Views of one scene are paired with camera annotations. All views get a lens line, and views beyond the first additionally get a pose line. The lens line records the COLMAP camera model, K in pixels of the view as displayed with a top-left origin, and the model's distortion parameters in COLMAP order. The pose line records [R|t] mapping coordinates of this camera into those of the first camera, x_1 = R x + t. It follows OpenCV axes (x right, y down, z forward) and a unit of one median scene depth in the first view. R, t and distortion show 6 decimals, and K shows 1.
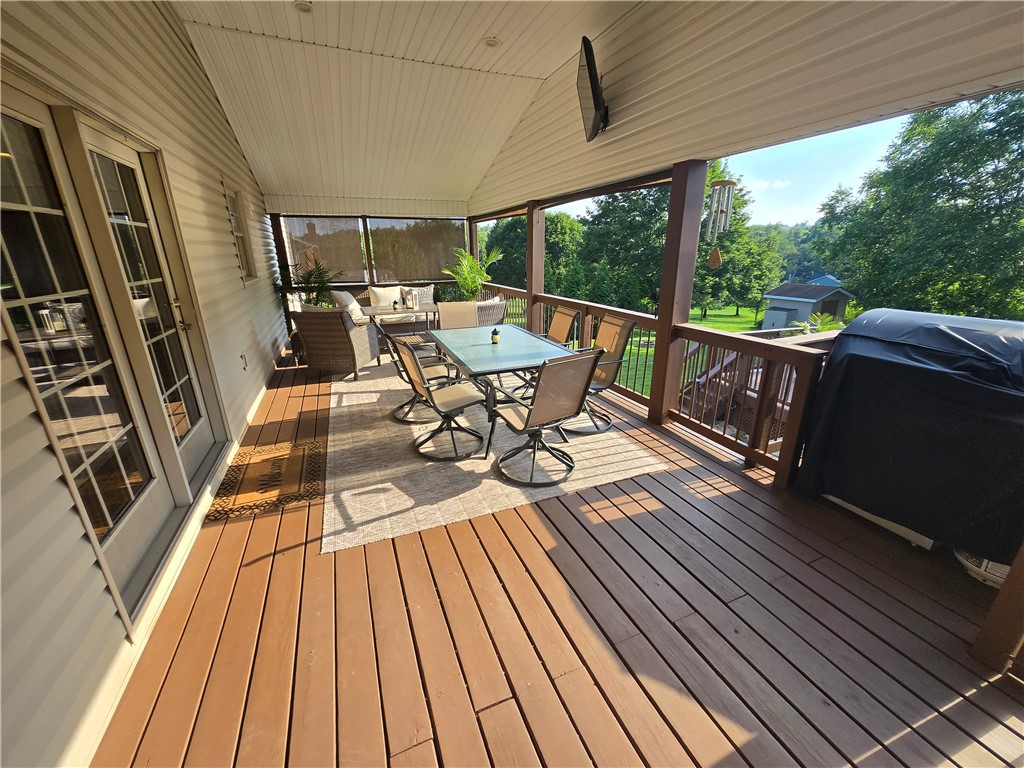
lens RADIAL K [[410.8, 0, 518.4], [0, 410.8, 385.6], [0, 0, 1]] dist [0.002027, 0.000100]
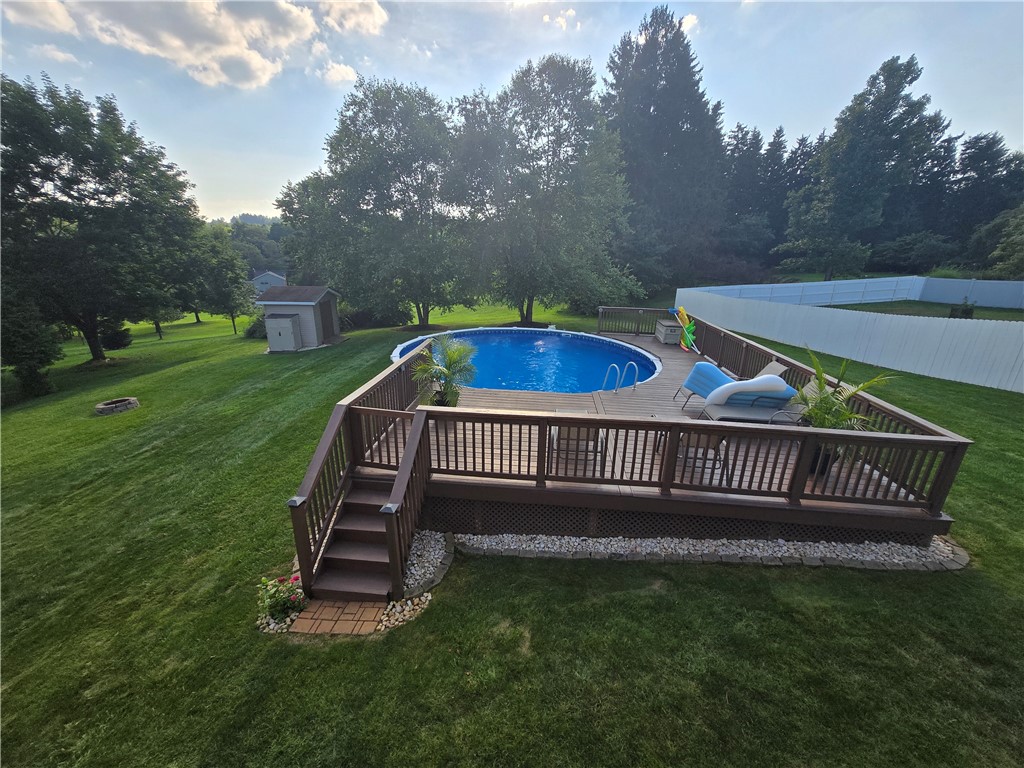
lens RADIAL K [[410.8, 0, 514.7], [0, 410.8, 384.8], [0, 0, 1]] dist [0.002027, 0.000100]
pose [[0.398918, -0.270773, 0.876097, 0.023465], [0.266650, 0.948377, 0.171696, -0.057622], [-0.877361, 0.165119, 0.450526, 0.169658]]
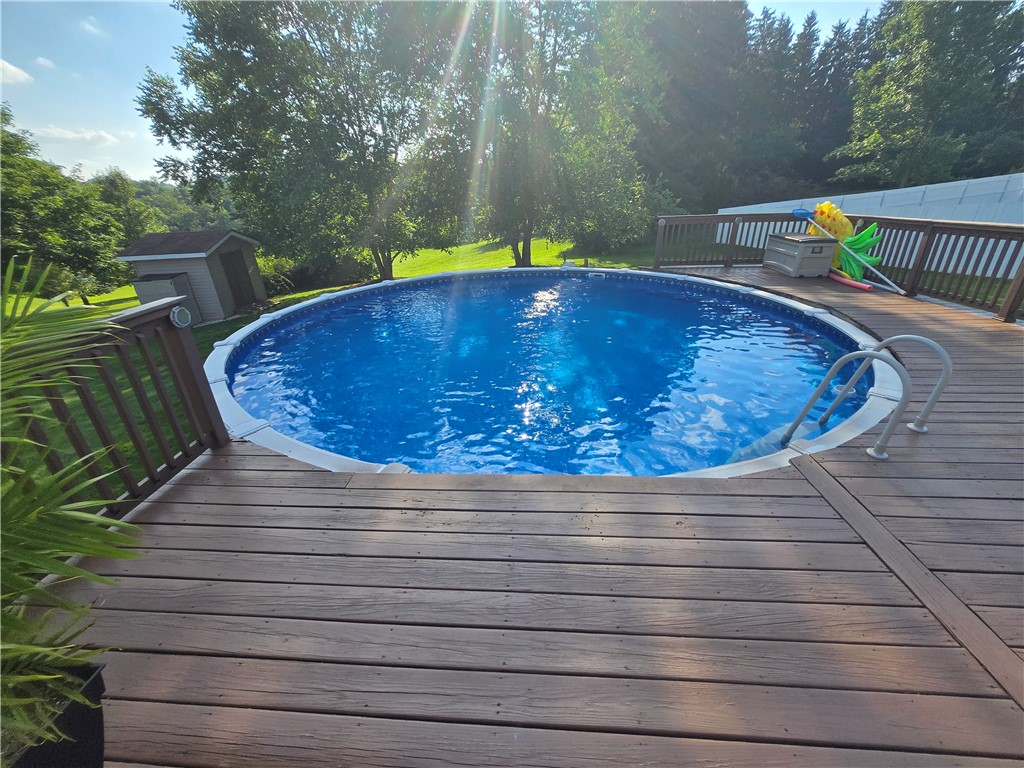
lens RADIAL K [[410.8, 0, 517.2], [0, 410.8, 382.7], [0, 0, 1]] dist [0.002027, 0.000100]
pose [[0.376370, -0.387722, 0.841438, 0.249408], [0.325521, 0.905655, 0.271709, -0.036909], [-0.867399, 0.171643, 0.467073, 0.273170]]
